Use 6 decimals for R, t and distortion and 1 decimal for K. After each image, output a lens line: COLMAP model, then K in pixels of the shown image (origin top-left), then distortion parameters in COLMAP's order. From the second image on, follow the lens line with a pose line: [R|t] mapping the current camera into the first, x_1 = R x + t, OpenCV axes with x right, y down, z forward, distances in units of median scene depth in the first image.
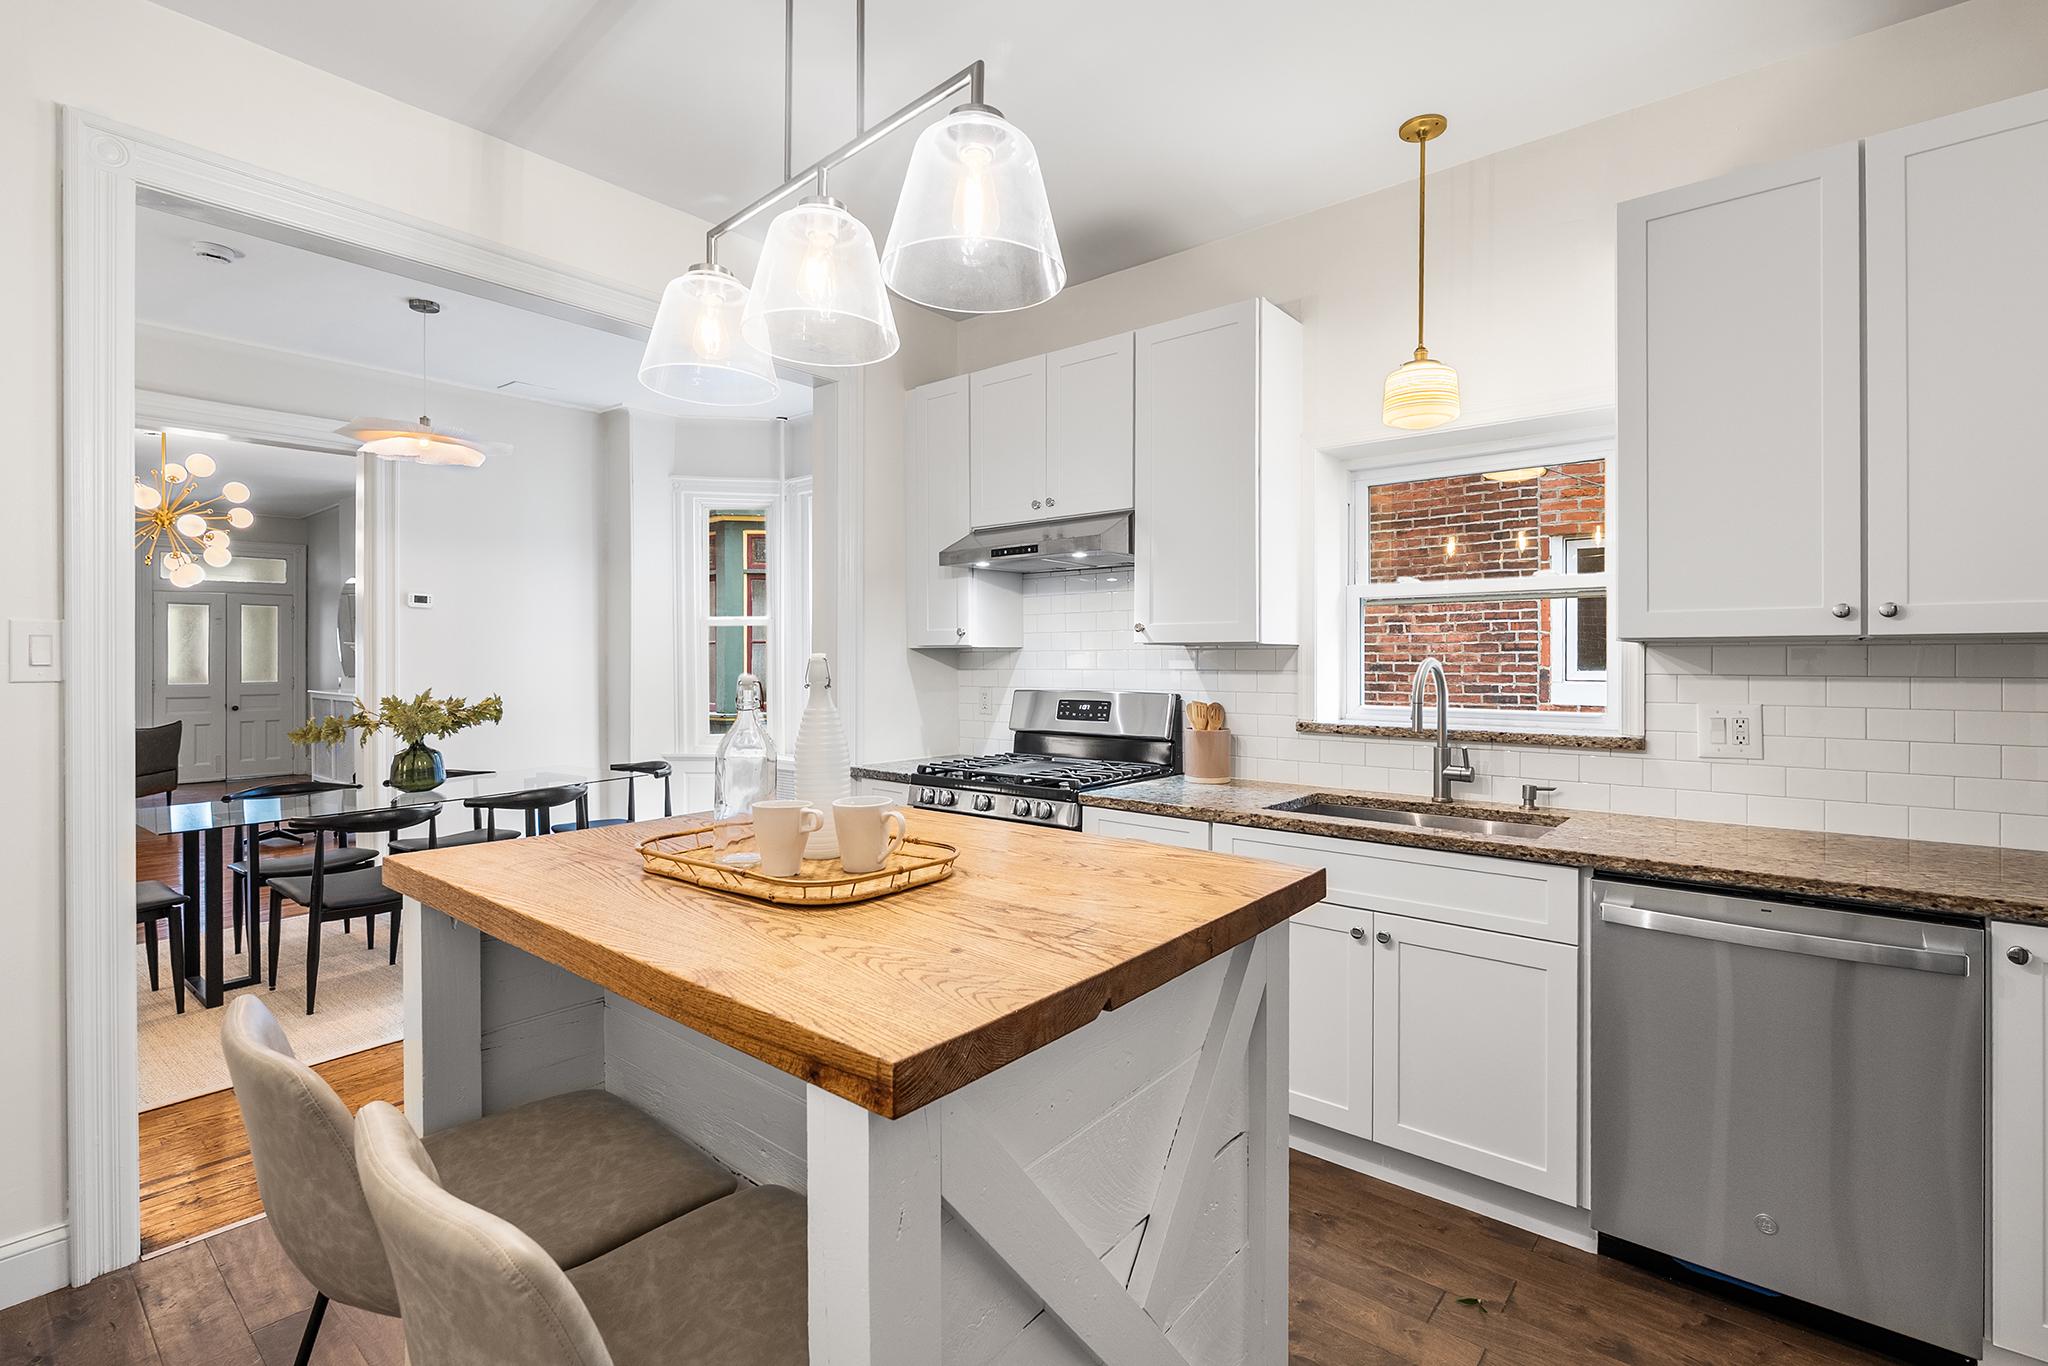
lens RADIAL K [[921.3, 0, 1022.9], [0, 921.3, 665.6], [0, 0, 1]] dist [-0.003832, 0.000730]
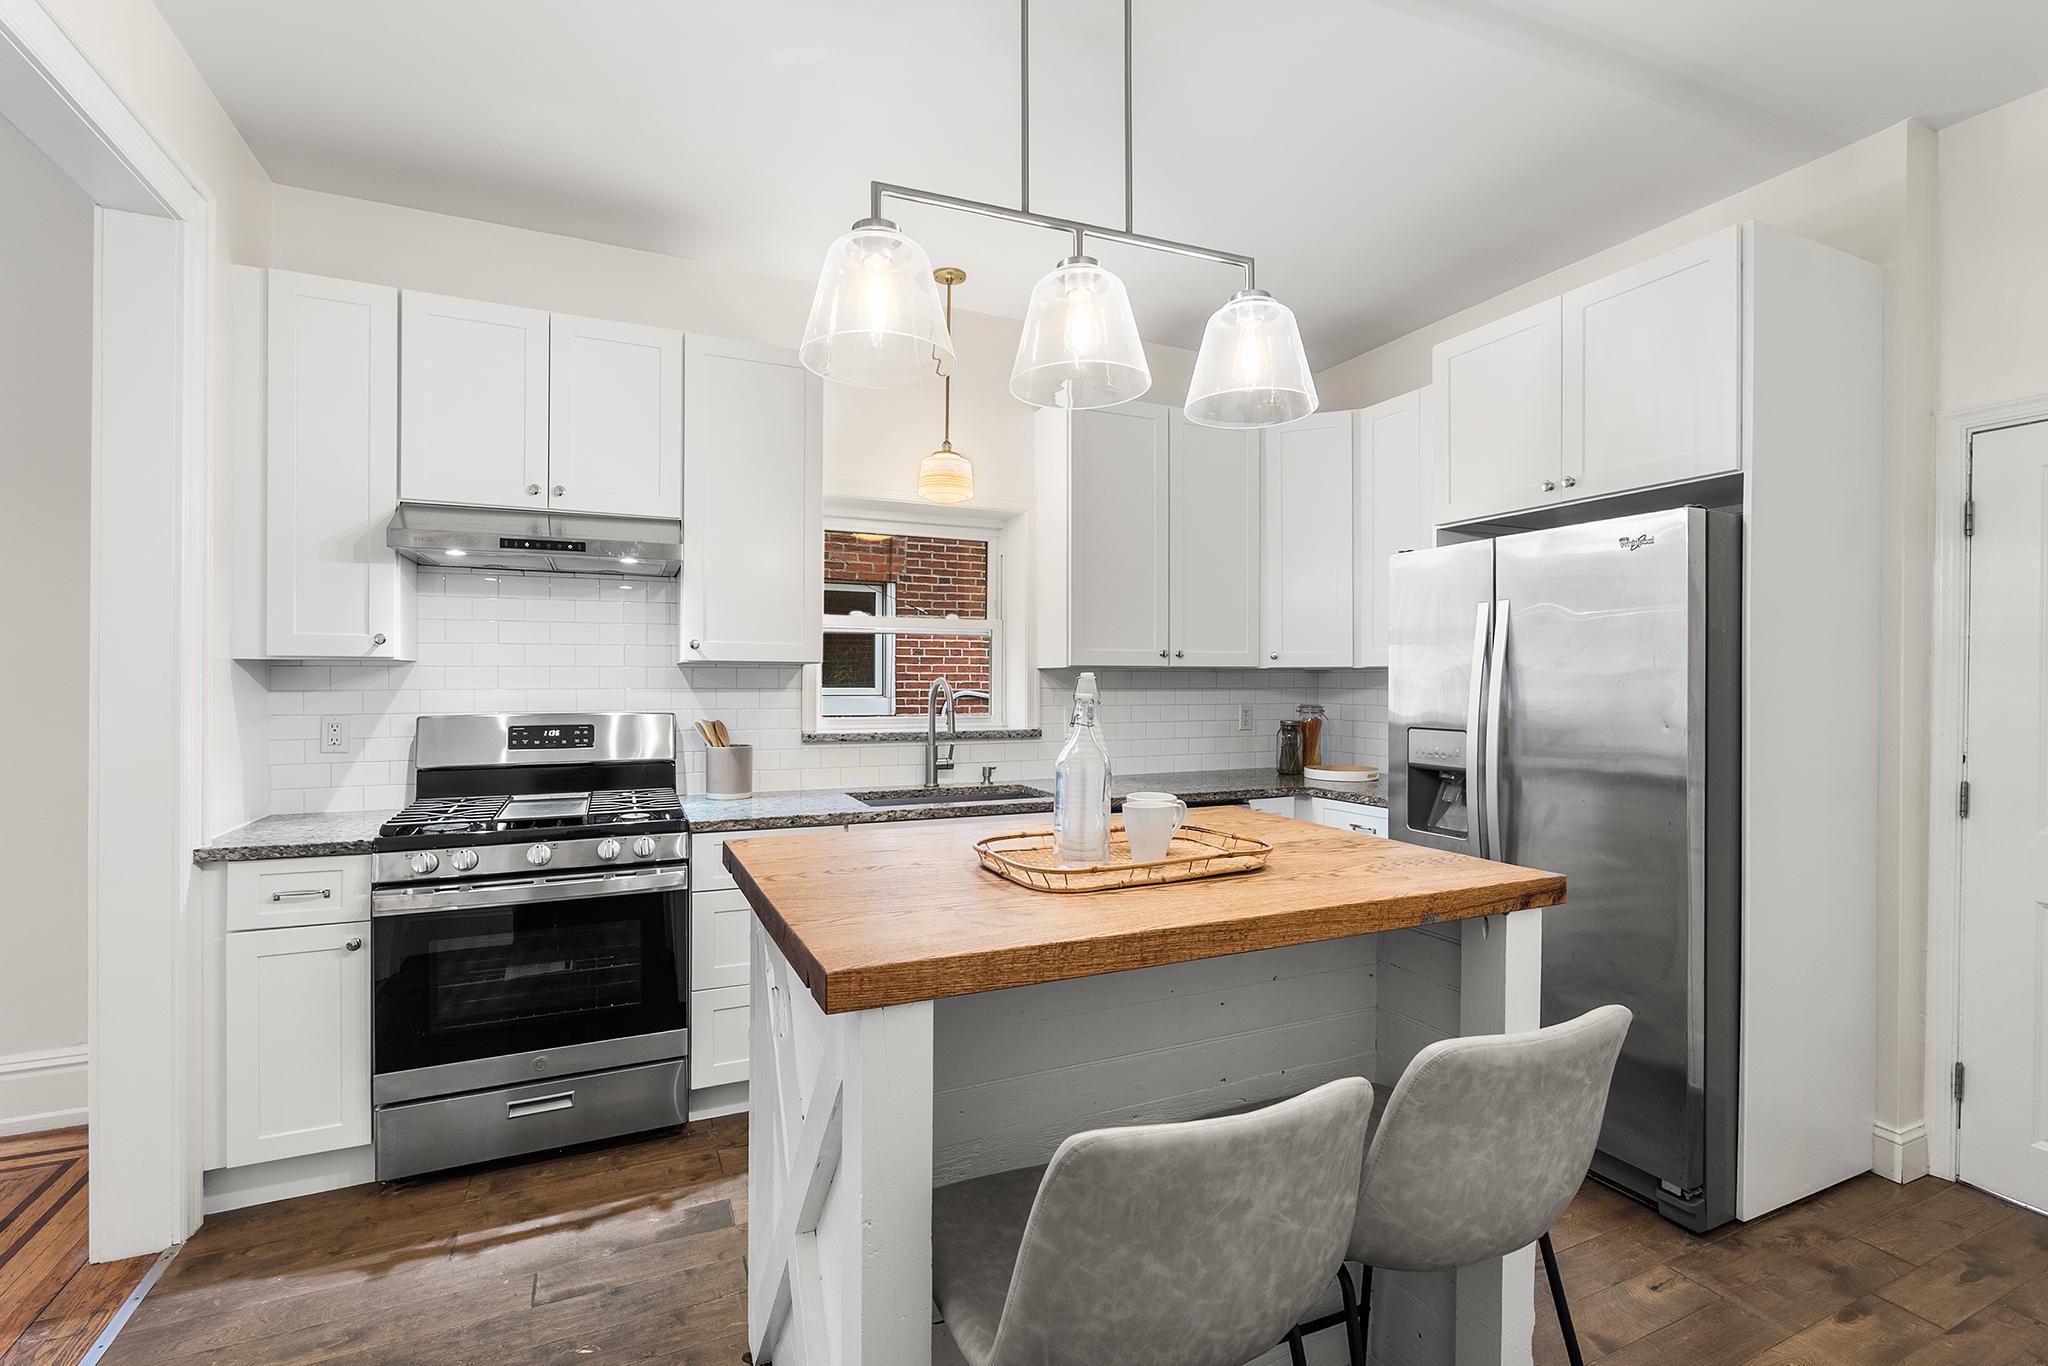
lens RADIAL K [[907.5, 0, 1024.0], [0, 907.5, 683.0], [0, 0, 1]] dist [-0.000720, 0.000111]
pose [[0.448488, -0.001733, 0.893787, -0.631073], [0.003154, 0.999995, 0.000357, -0.000290], [-0.893783, 0.002659, 0.448492, 0.298050]]
